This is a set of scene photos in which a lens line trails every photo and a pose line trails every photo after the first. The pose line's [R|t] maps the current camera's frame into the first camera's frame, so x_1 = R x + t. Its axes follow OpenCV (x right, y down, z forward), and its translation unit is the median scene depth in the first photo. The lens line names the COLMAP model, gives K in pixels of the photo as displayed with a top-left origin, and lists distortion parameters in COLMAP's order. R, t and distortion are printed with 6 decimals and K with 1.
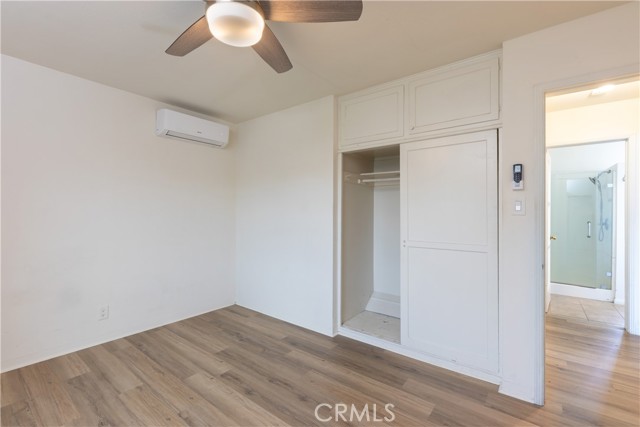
lens RADIAL K [[288.8, 0, 321.5], [0, 288.8, 212.2], [0, 0, 1]] dist [0.001163, -0.000859]
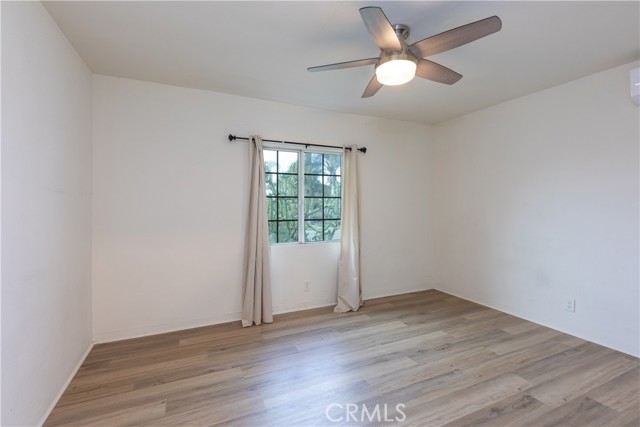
lens RADIAL K [[288.8, 0, 319.0], [0, 288.8, 210.2], [0, 0, 1]] dist [0.001163, -0.000859]
pose [[-0.460247, 0.010451, -0.887730, 0.766459], [-0.006497, 0.999864, 0.015140, -0.004095], [0.887767, 0.012735, -0.460116, 0.897040]]
